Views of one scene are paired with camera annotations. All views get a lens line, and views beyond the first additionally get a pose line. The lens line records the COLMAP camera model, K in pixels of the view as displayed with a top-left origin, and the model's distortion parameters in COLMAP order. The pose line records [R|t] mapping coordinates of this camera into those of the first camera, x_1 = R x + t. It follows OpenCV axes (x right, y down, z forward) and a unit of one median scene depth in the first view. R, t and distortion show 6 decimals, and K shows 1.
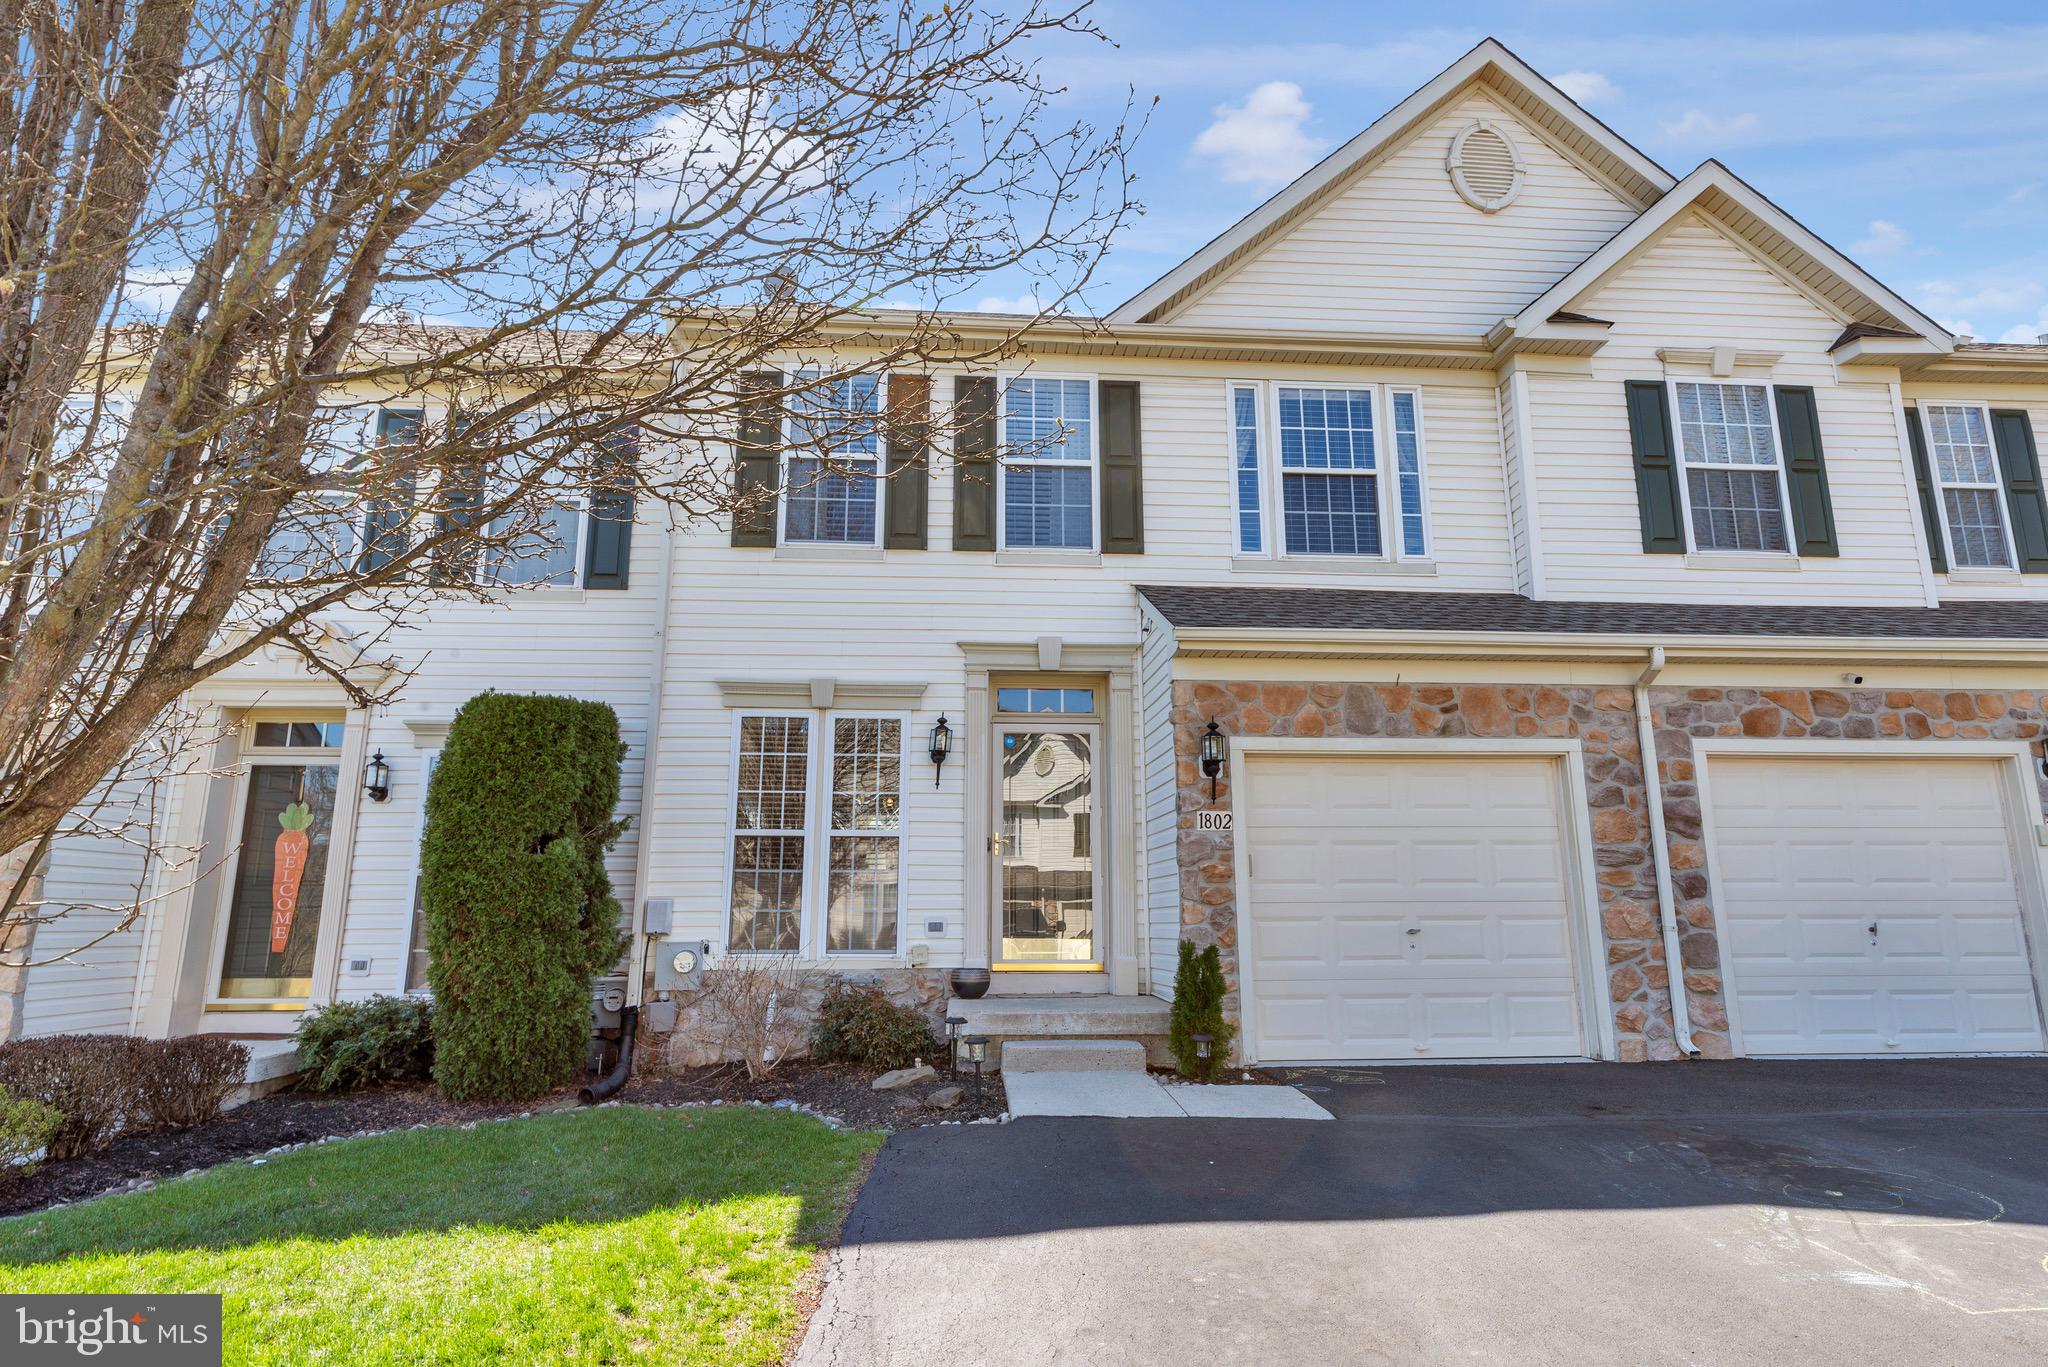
lens RADIAL K [[1130.3, 0, 1024.5], [0, 1130.3, 678.7], [0, 0, 1]] dist [0.005425, 0.000822]
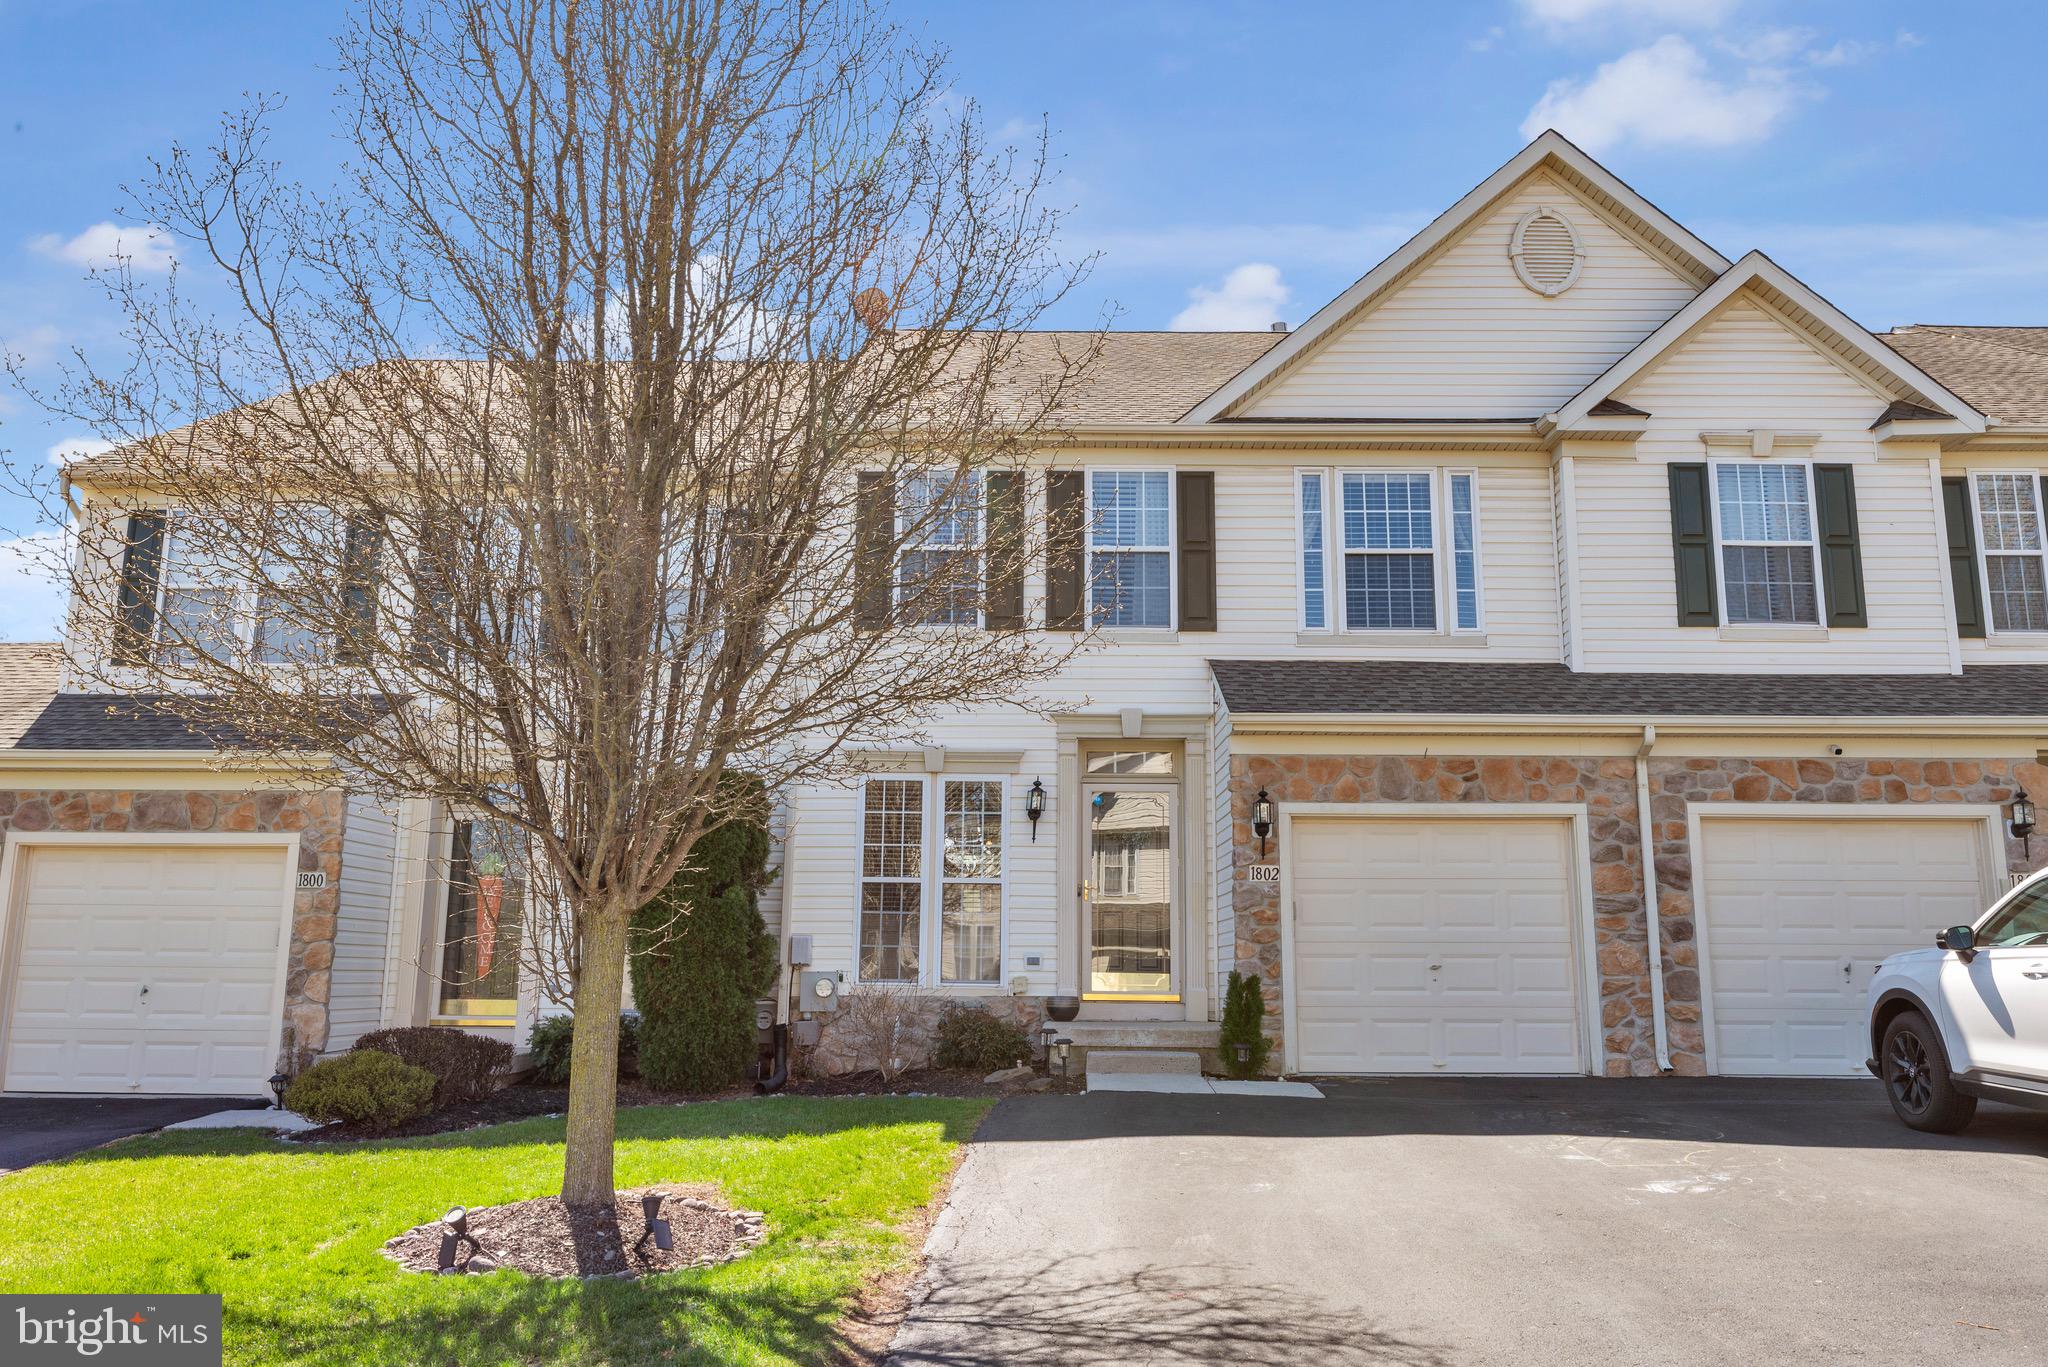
lens RADIAL K [[1531.9, 0, 1024.0], [0, 1531.9, 683.5], [0, 0, 1]] dist [0.003967, 0.001650]
pose [[0.996133, -0.006931, -0.087589, 0.051717], [0.008885, 0.999720, 0.021940, -0.100486], [0.087412, -0.022634, 0.995915, -0.561581]]
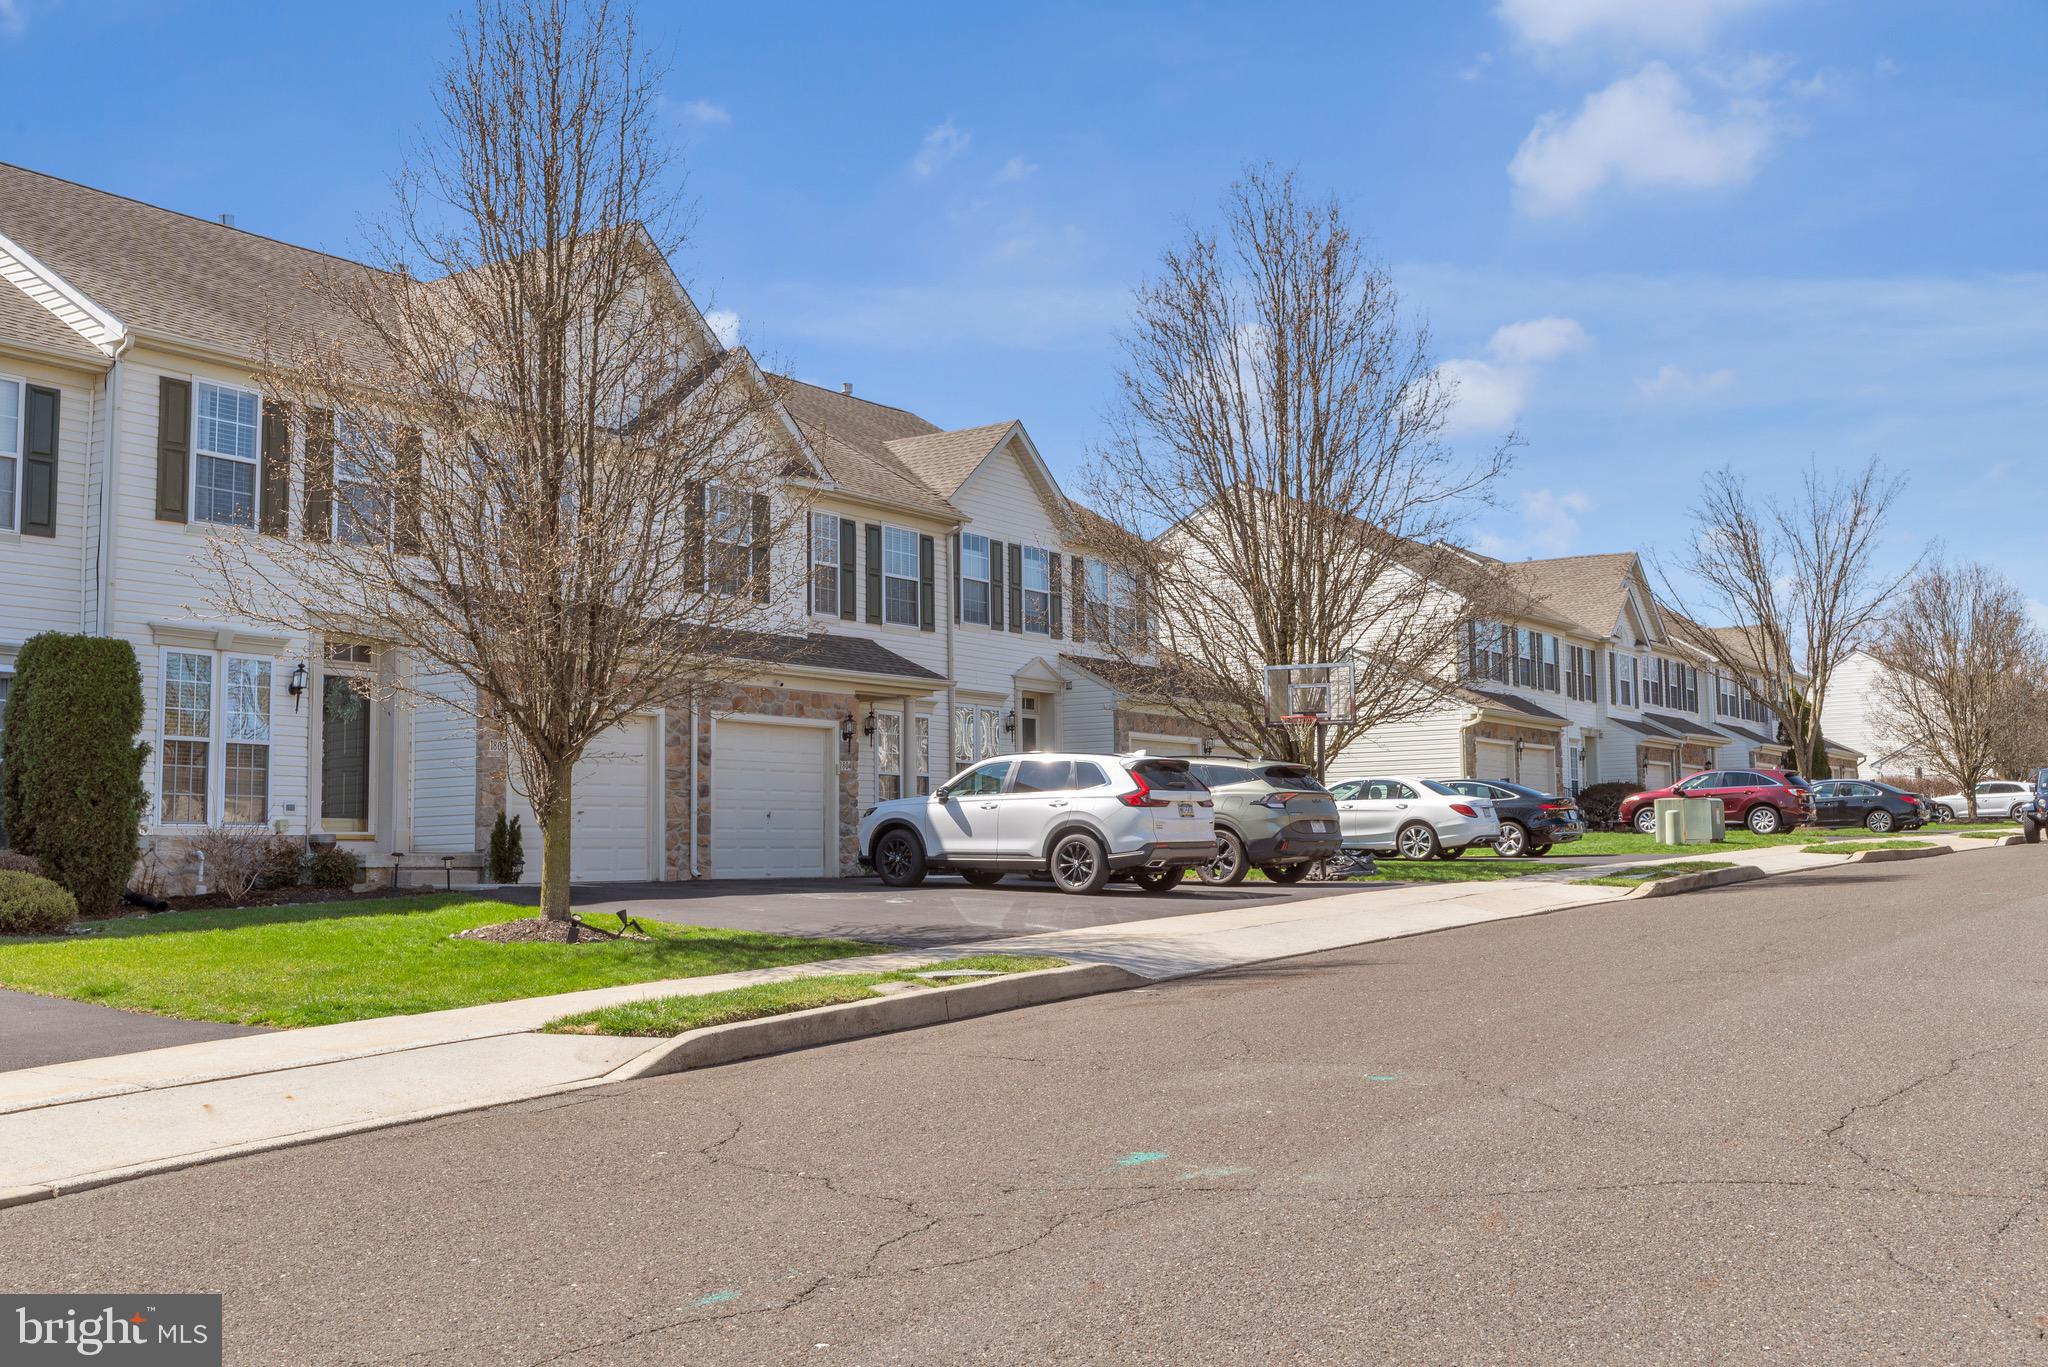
lens RADIAL K [[2012.1, 0, 1019.9], [0, 2012.1, 672.9], [0, 0, 1]] dist [0.006868, 0.004265]
pose [[0.633616, 0.068568, 0.770603, -1.470750], [-0.149243, 0.988189, 0.034784, -0.179044], [-0.759116, -0.137047, 0.636365, -1.316314]]
